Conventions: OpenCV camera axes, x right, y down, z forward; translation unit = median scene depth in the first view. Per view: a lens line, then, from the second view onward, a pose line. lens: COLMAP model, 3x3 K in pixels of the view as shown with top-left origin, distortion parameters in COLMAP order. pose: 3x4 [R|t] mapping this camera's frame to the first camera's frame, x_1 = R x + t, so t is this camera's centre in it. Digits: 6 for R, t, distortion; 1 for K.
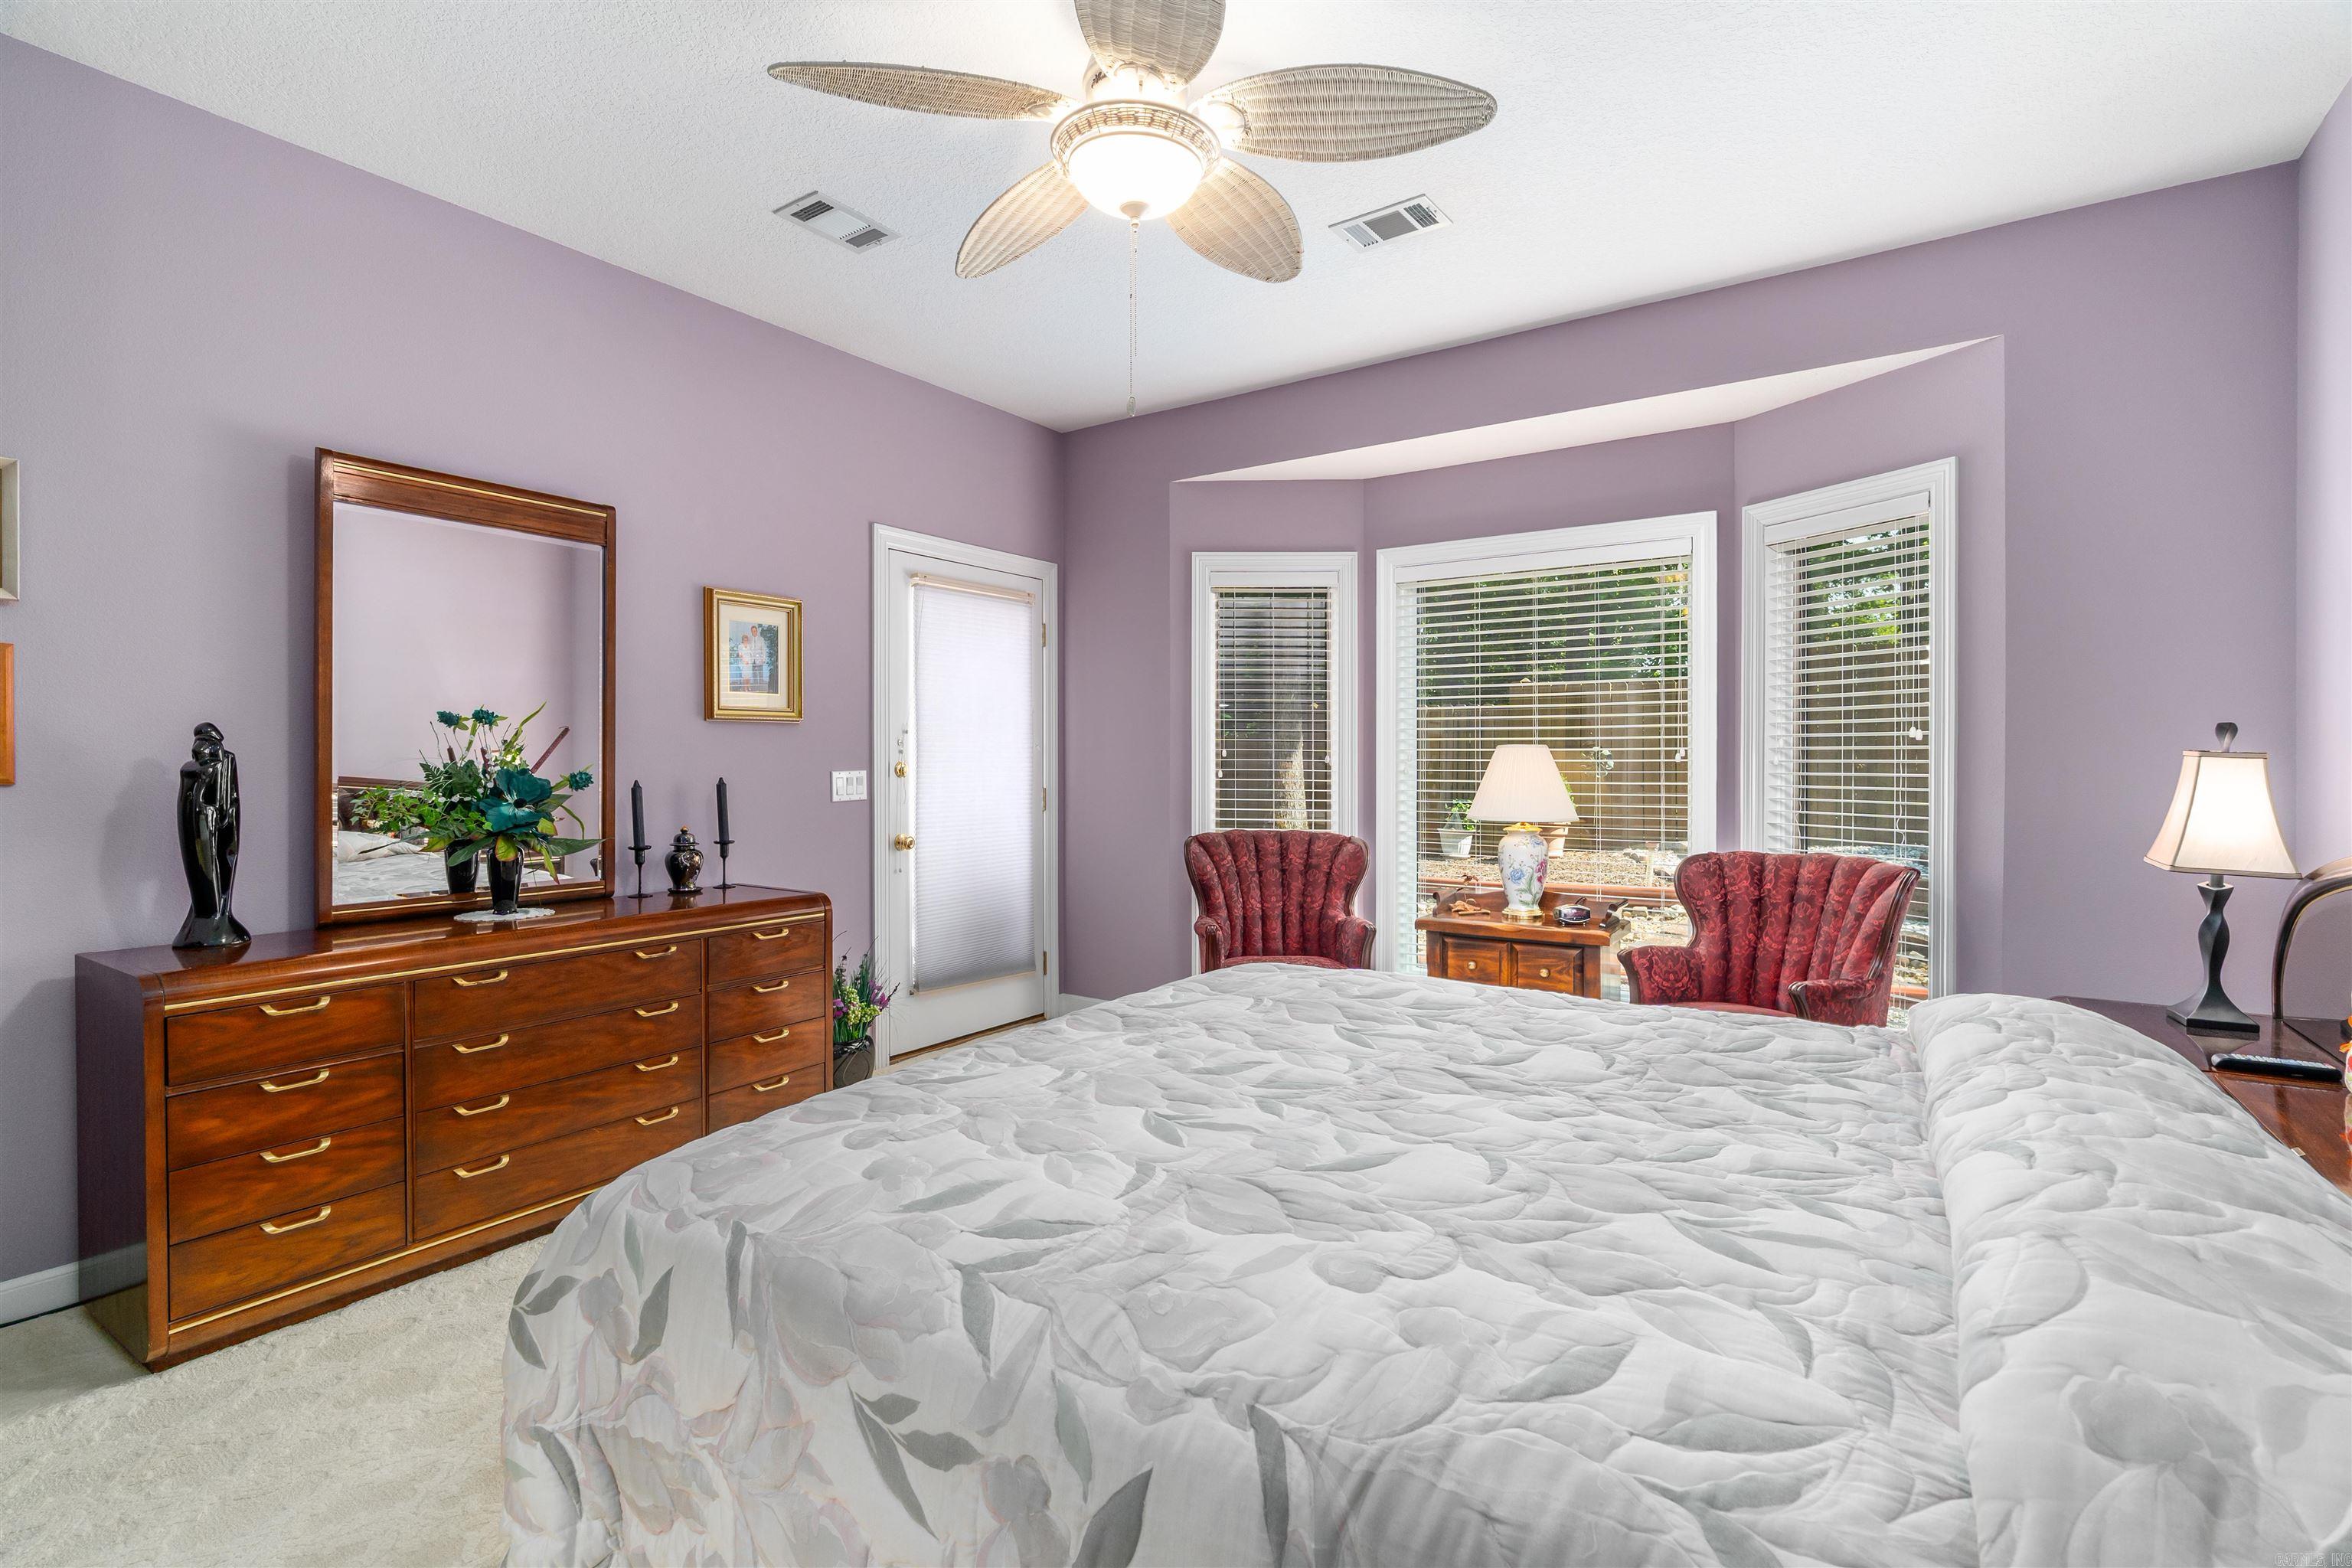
lens RADIAL K [[1079.2, 0, 1168.1], [0, 1079.2, 765.9], [0, 0, 1]] dist [-0.008297, 0.001072]
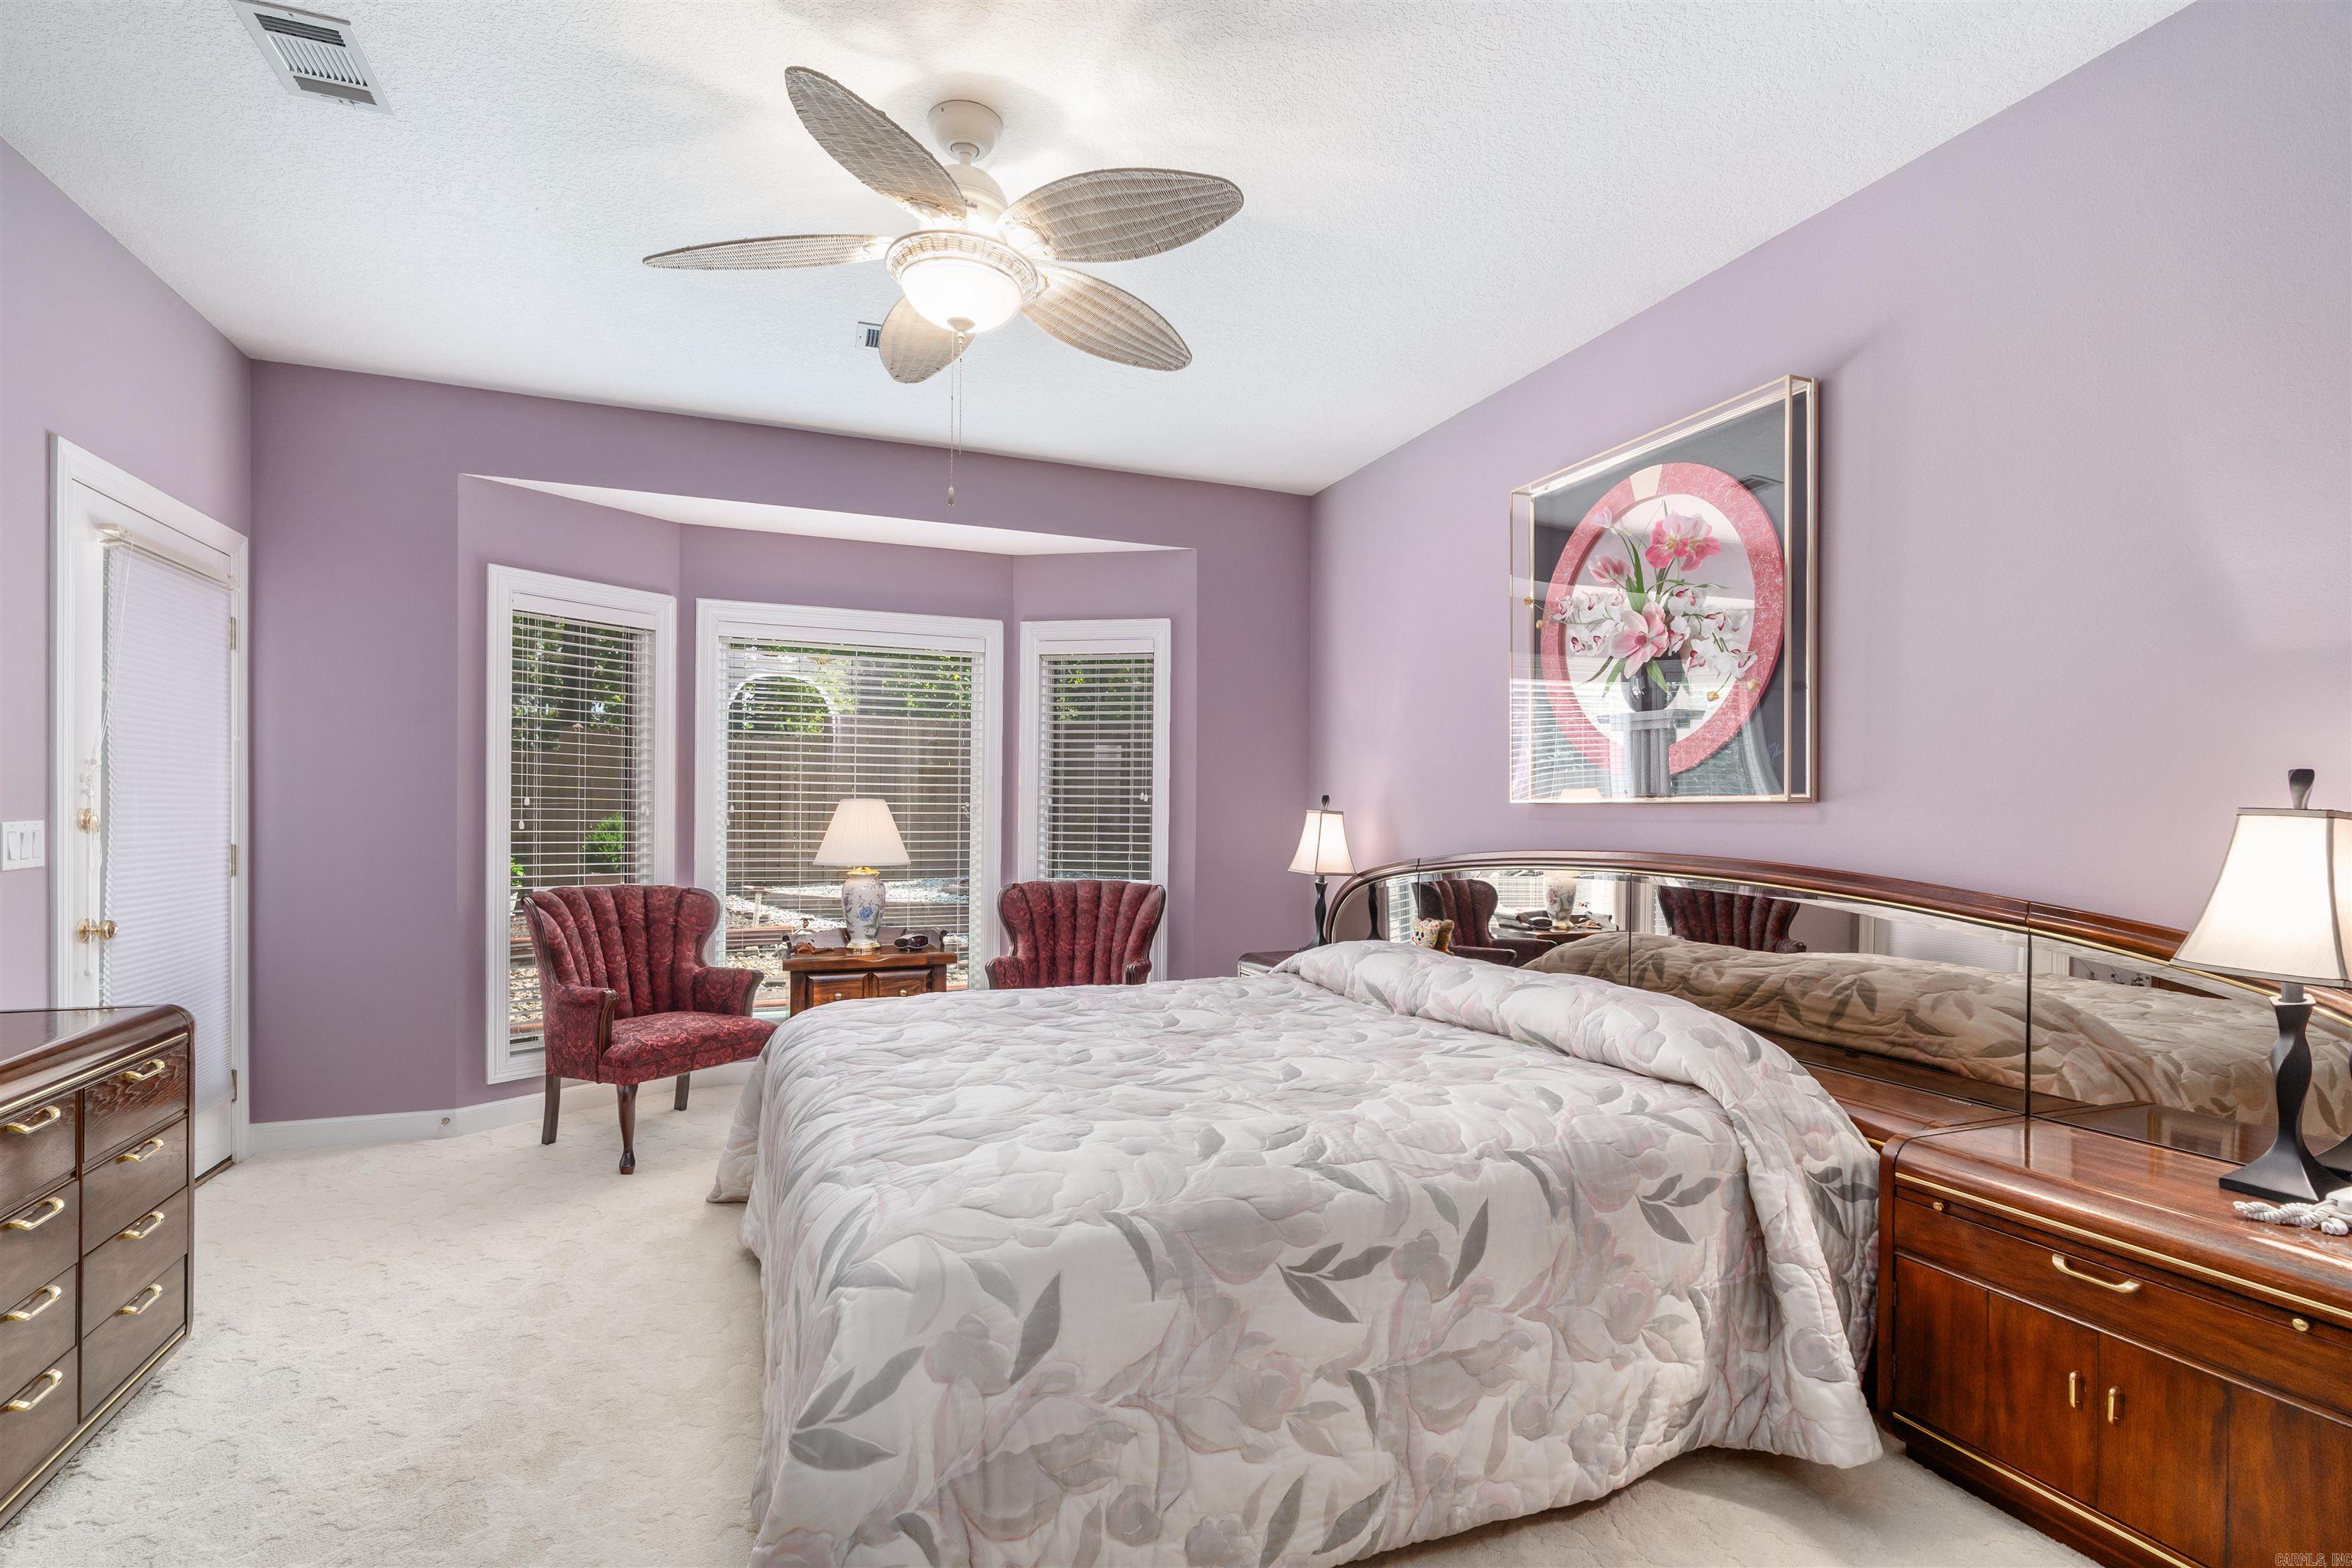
lens RADIAL K [[1079.2, 0, 1160.3], [0, 1079.2, 824.5], [0, 0, 1]] dist [-0.008297, 0.001072]
pose [[0.562466, -0.002597, 0.826816, -0.535483], [-0.005002, 0.999966, 0.006544, -0.000989], [-0.826805, -0.007817, 0.562434, 0.121002]]
